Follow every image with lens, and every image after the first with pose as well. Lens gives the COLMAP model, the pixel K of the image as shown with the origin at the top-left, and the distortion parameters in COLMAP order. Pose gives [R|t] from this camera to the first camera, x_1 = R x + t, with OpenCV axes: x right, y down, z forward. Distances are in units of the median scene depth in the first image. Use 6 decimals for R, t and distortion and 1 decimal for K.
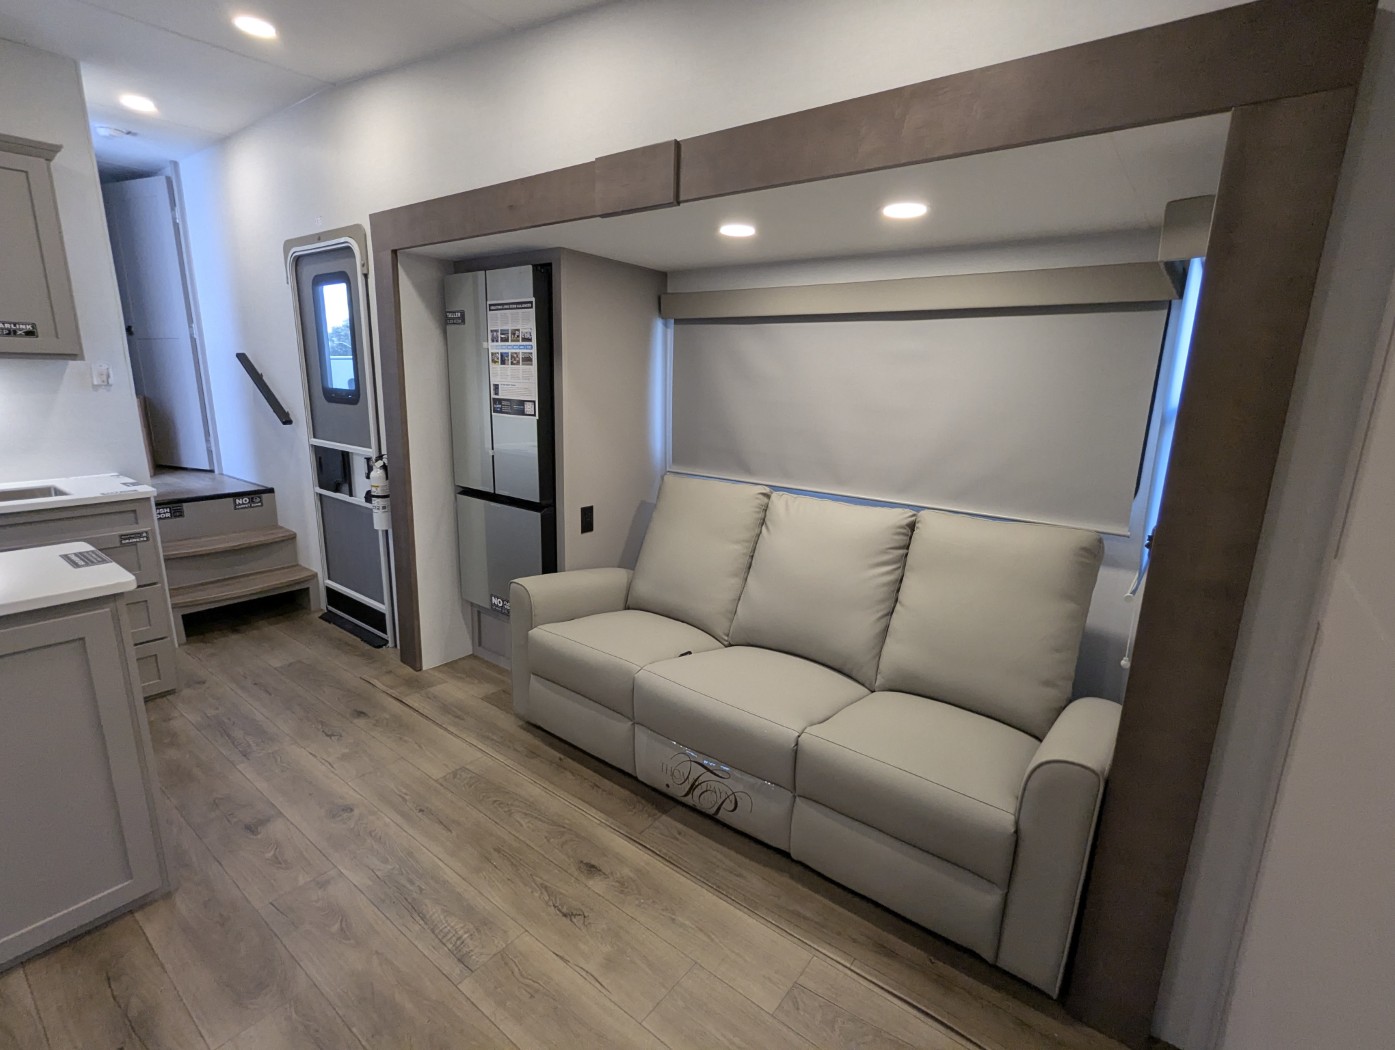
lens RADIAL K [[665.4, 0, 698.8], [0, 665.4, 527.0], [0, 0, 1]] dist [-0.002537, 0.002734]
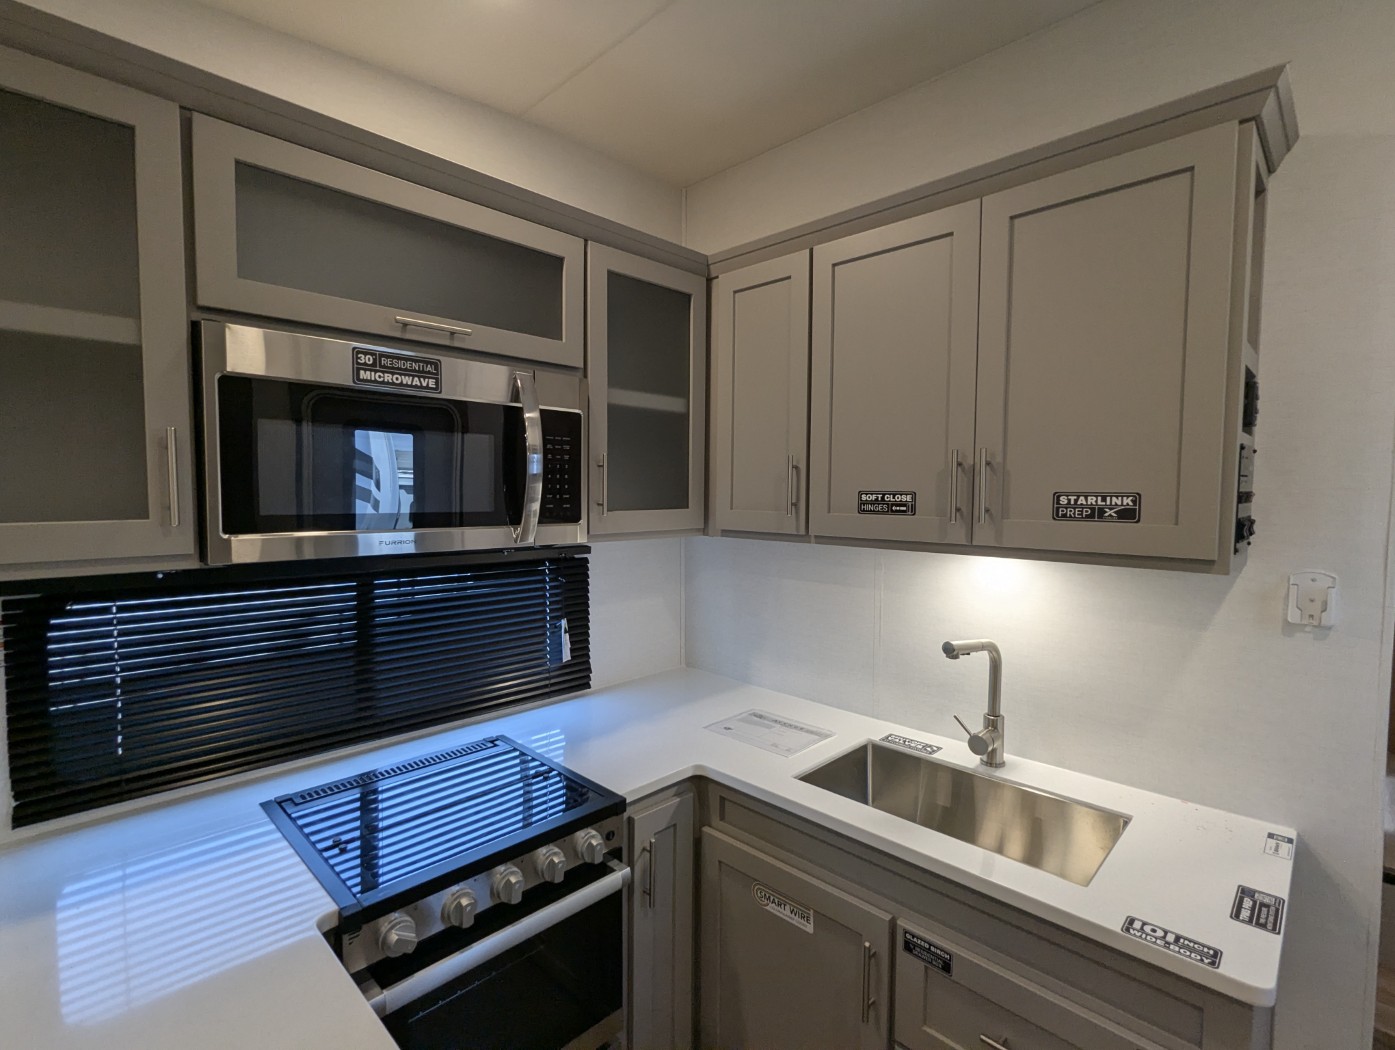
lens RADIAL K [[665.4, 0, 699.8], [0, 665.4, 524.9], [0, 0, 1]] dist [-0.002537, 0.002734]
pose [[-0.118648, 0.024961, -0.992623, -0.550957], [-0.238183, 0.969781, 0.052856, -0.259471], [0.963946, 0.242697, -0.109117, 0.835229]]
